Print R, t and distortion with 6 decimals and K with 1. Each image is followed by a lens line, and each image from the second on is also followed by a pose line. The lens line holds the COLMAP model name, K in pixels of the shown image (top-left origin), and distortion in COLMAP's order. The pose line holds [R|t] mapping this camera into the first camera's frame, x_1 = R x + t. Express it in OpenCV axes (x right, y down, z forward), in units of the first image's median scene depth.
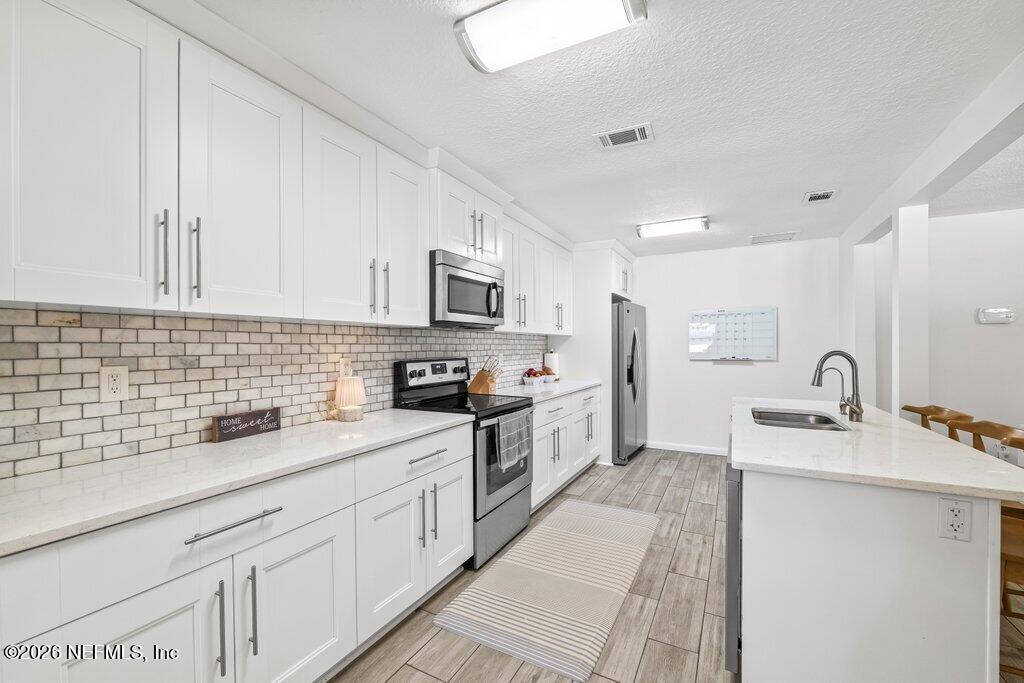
lens RADIAL K [[427.9, 0, 513.3], [0, 427.9, 346.3], [0, 0, 1]] dist [-0.007862, 0.001148]
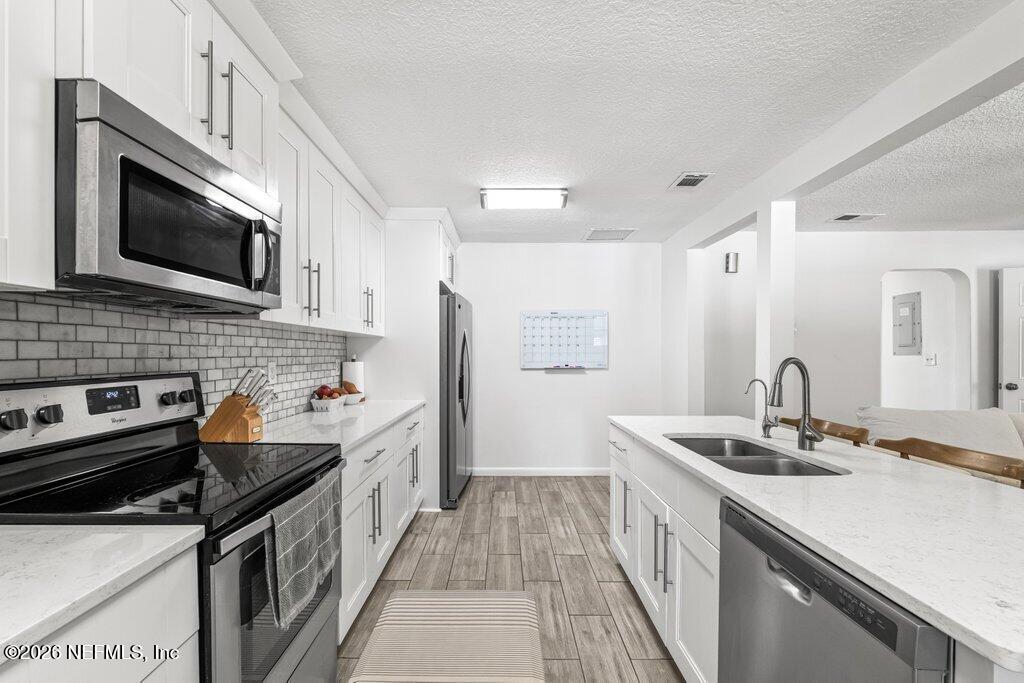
lens RADIAL K [[427.9, 0, 507.9], [0, 427.9, 357.7], [0, 0, 1]] dist [-0.007862, 0.001148]
pose [[0.883378, 0.000270, 0.468661, -0.023310], [-0.004679, 0.999955, 0.008242, 0.004828], [-0.468638, -0.009473, 0.883339, 0.443213]]
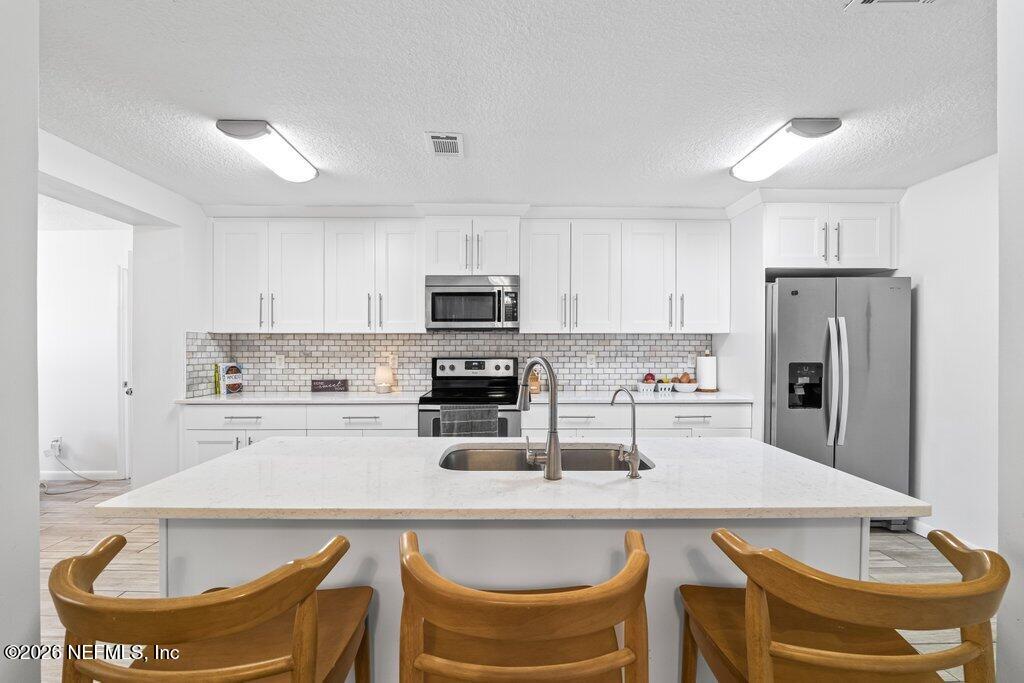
lens RADIAL K [[427.9, 0, 508.4], [0, 427.9, 347.9], [0, 0, 1]] dist [-0.007862, 0.001148]
pose [[0.465291, -0.002651, -0.885154, 1.000516], [-0.001971, 0.999990, -0.004030, 0.006841], [0.885156, 0.003619, 0.465281, 0.523983]]
